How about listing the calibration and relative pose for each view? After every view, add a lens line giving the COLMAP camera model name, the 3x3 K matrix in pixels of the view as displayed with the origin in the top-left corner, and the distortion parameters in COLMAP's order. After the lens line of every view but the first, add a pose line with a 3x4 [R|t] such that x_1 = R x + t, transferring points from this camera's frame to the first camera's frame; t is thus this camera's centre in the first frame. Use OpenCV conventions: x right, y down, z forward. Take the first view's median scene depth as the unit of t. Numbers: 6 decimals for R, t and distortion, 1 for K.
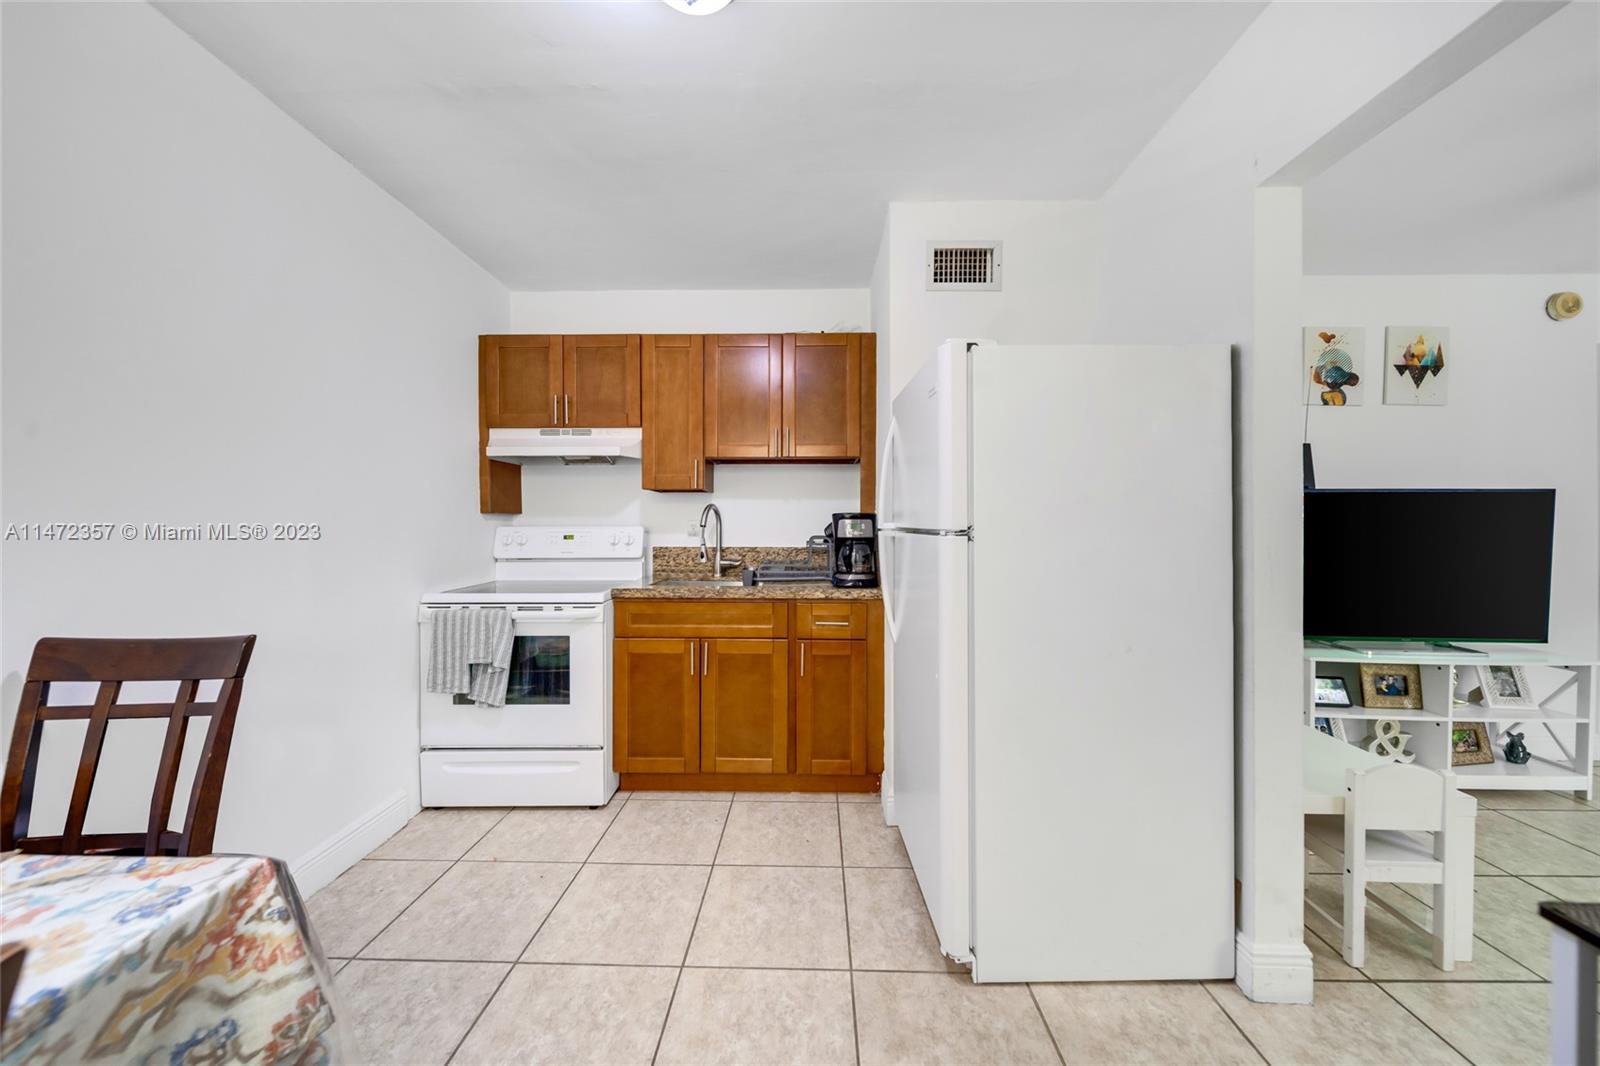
lens RADIAL K [[559.6, 0, 803.8], [0, 559.6, 525.8], [0, 0, 1]] dist [0.009697, -0.003922]
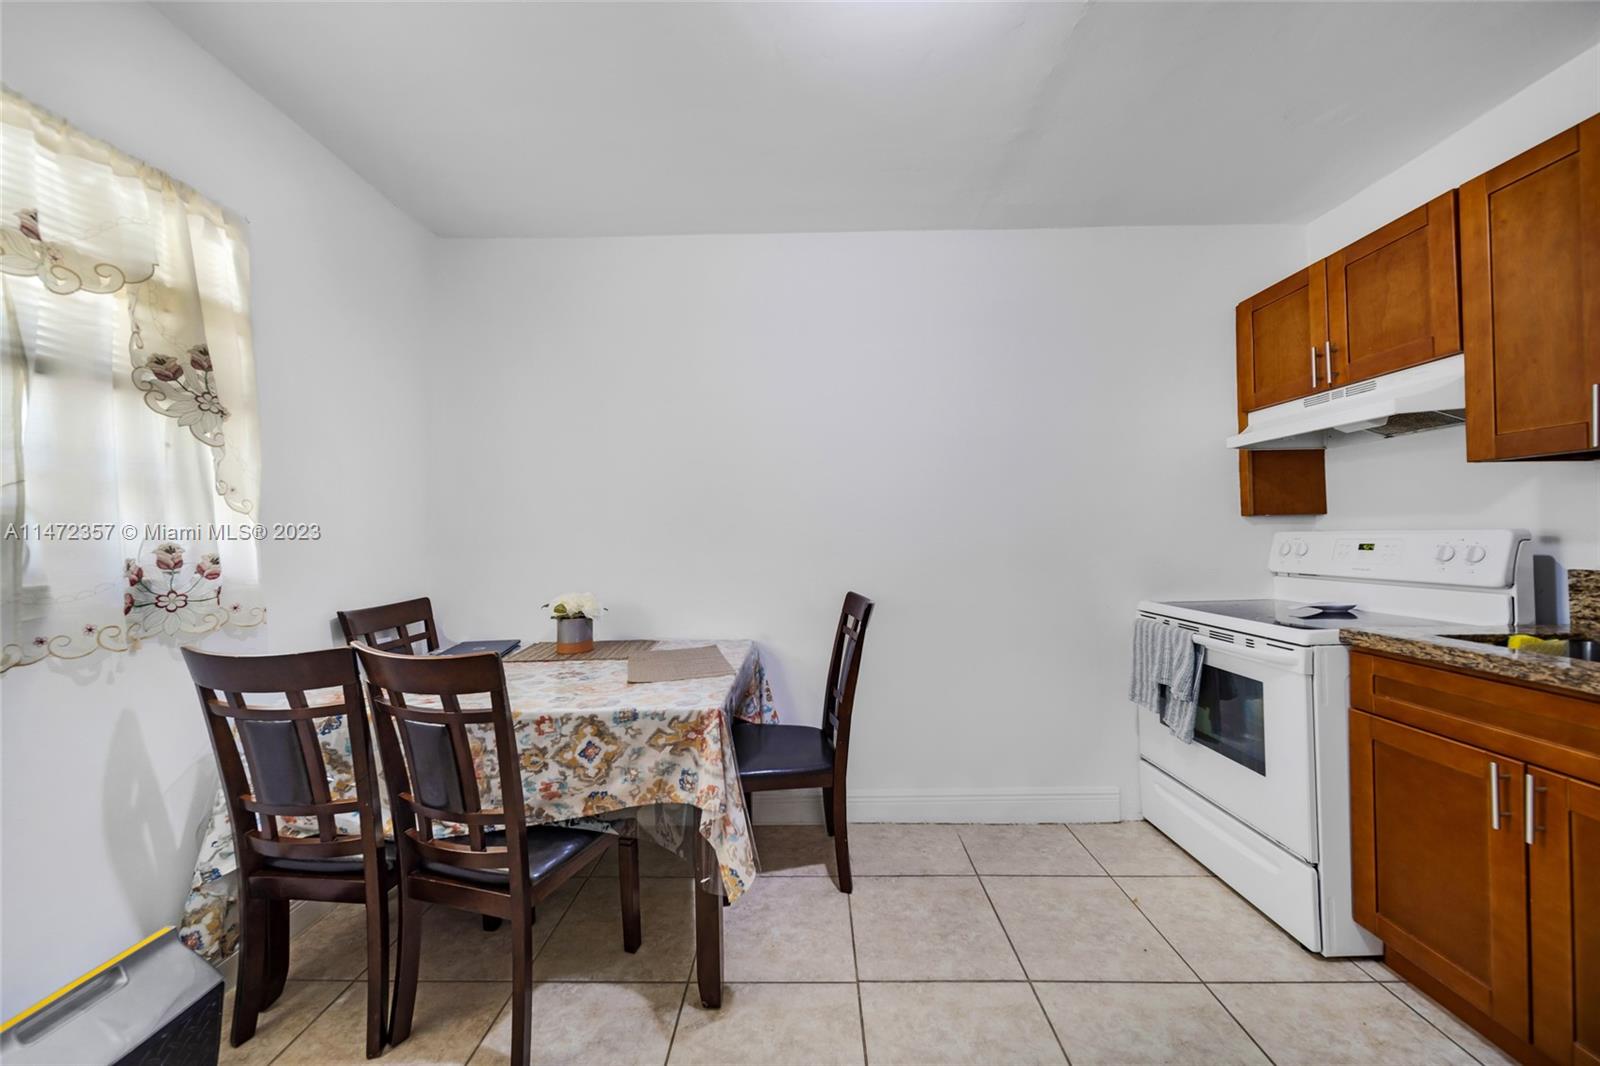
lens RADIAL K [[559.6, 0, 803.2], [0, 559.6, 527.4], [0, 0, 1]] dist [0.009697, -0.003922]
pose [[0.007206, -0.014439, -0.999870, 0.281430], [0.011119, 0.999835, -0.014359, -0.000870], [0.999912, -0.011014, 0.007366, 0.362329]]
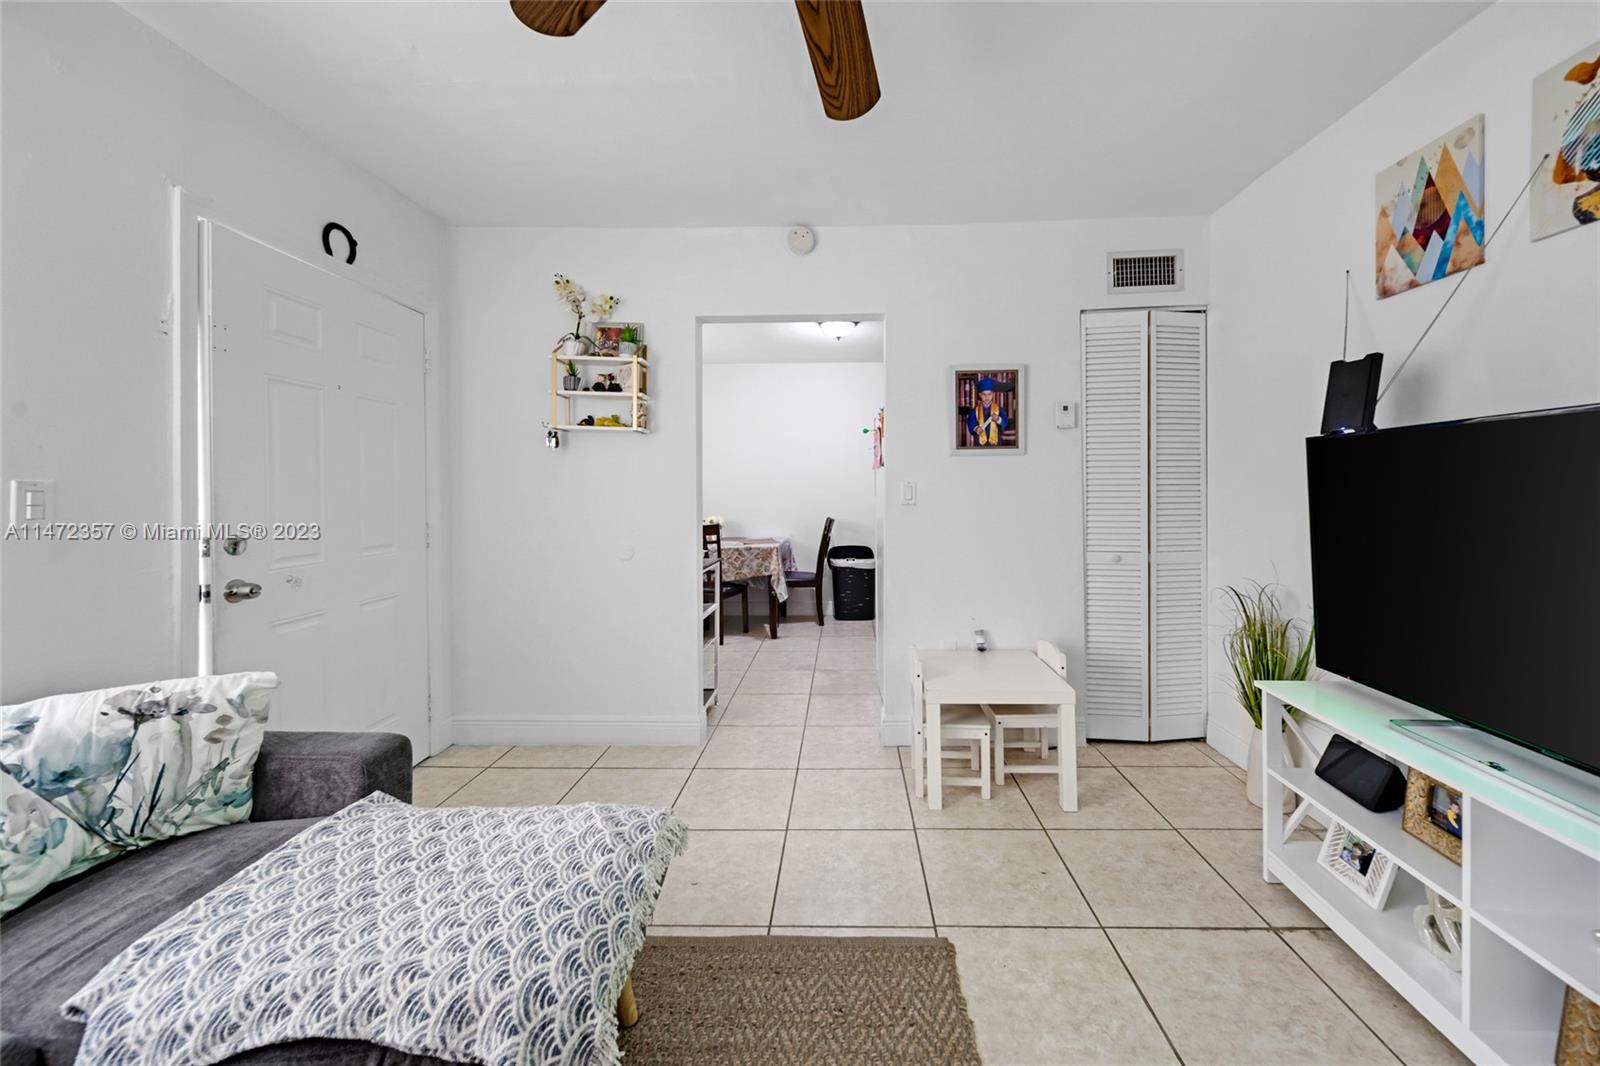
lens RADIAL K [[559.6, 0, 830.9], [0, 559.6, 492.7], [0, 0, 1]] dist [0.009697, -0.003922]
pose [[0.009703, -0.003359, -0.999947, 1.515575], [-0.001483, 0.999993, -0.003373, 0.003262], [0.999952, 0.001516, 0.009698, 0.437052]]
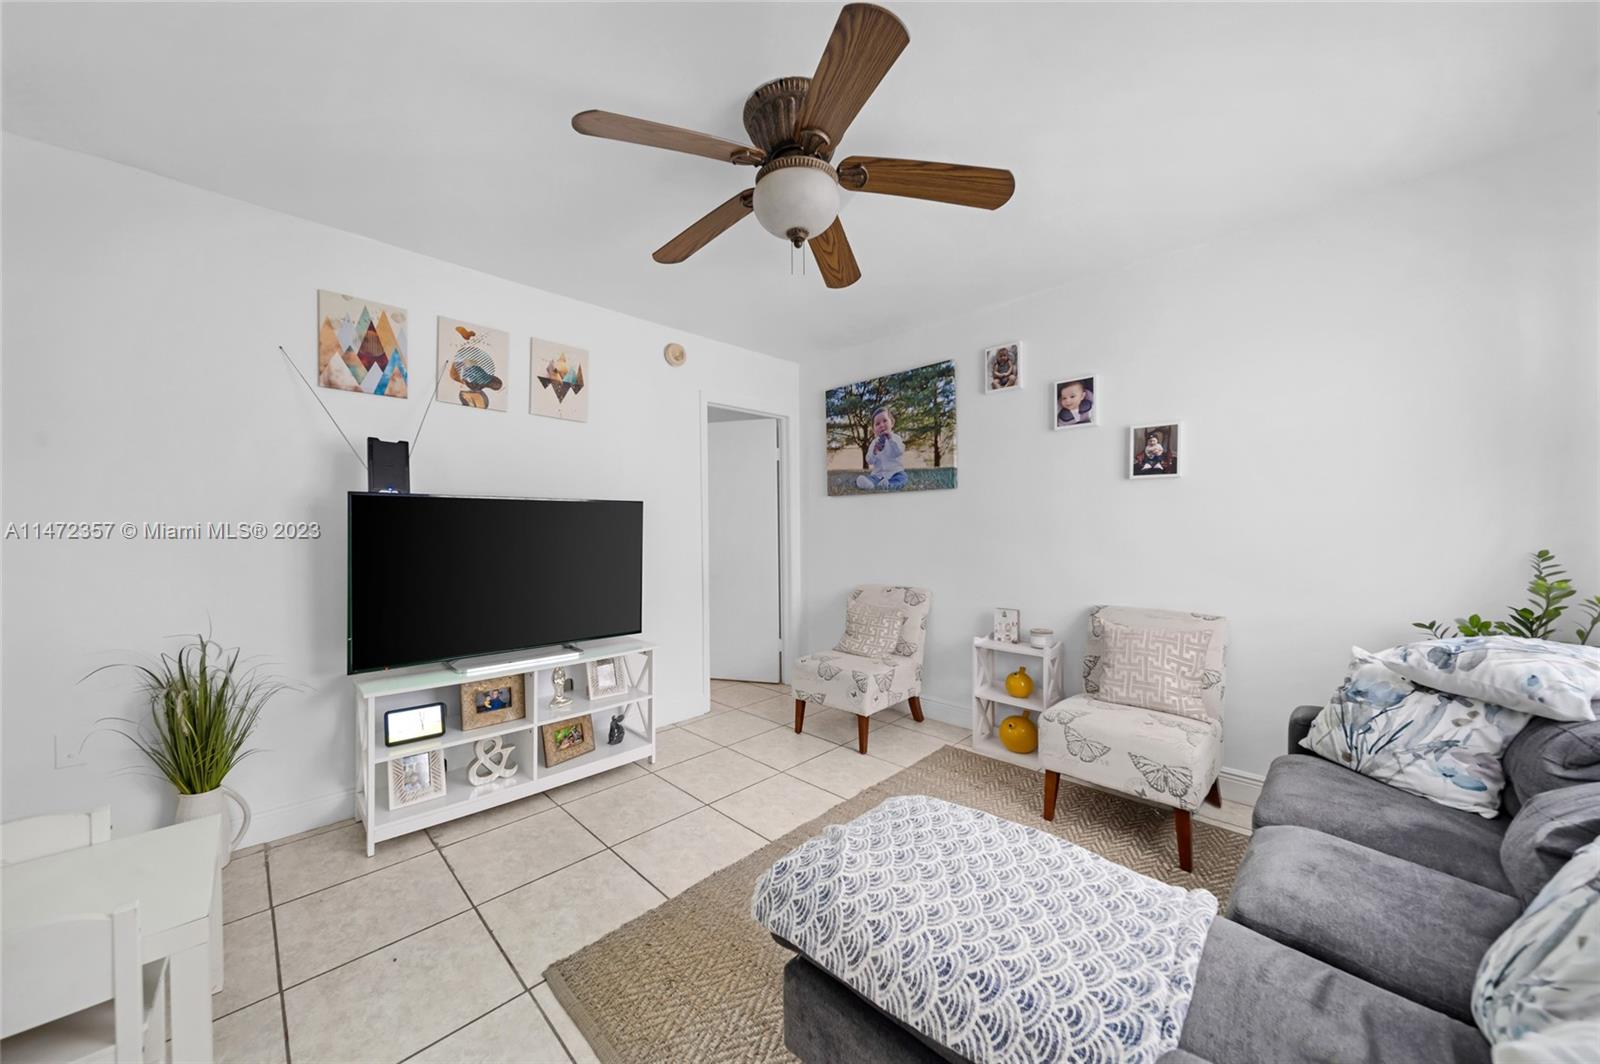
lens RADIAL K [[559.6, 0, 805.6], [0, 559.6, 524.9], [0, 0, 1]] dist [0.009697, -0.003922]
pose [[0.673838, -0.002715, 0.738874, 0.686815], [0.015045, 0.999836, -0.010046, 0.001304], [-0.738726, 0.017886, 0.673769, -0.044453]]
